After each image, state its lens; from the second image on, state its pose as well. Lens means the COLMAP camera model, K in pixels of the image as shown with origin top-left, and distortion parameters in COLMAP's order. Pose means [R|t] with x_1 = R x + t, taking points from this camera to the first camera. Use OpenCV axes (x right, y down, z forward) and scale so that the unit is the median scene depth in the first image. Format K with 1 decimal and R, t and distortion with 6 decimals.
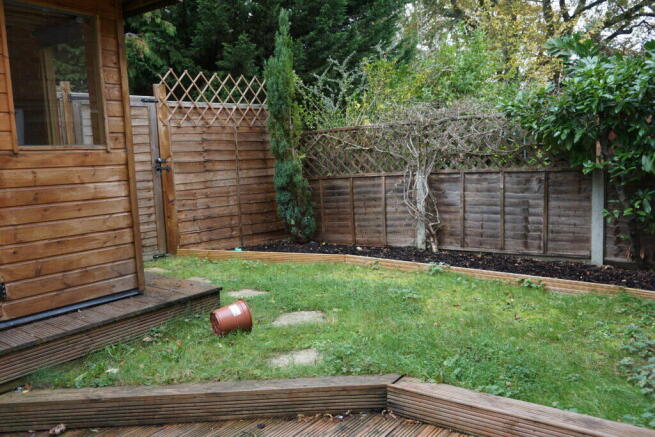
lens RADIAL K [[556.2, 0, 327.5], [0, 556.2, 218.5], [0, 0, 1]] dist [0.002232, -0.001748]
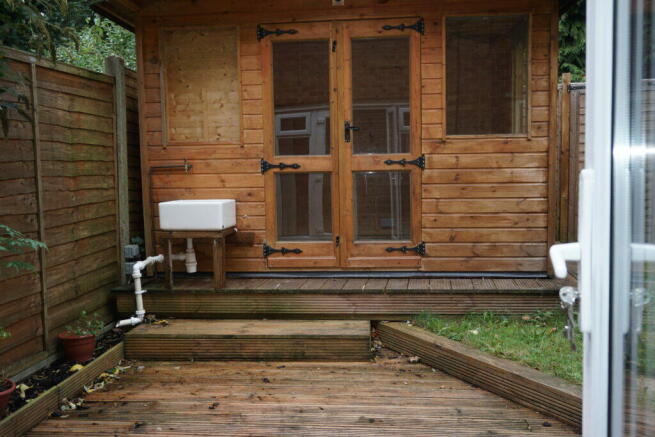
lens RADIAL K [[556.2, 0, 327.5], [0, 556.2, 218.5], [0, 0, 1]] dist [0.002232, -0.001748]
pose [[0.516266, 0.115271, -0.848636, 0.340818], [-0.097963, 0.992345, 0.075195, -0.011882], [0.850807, 0.044314, 0.523606, 0.115233]]
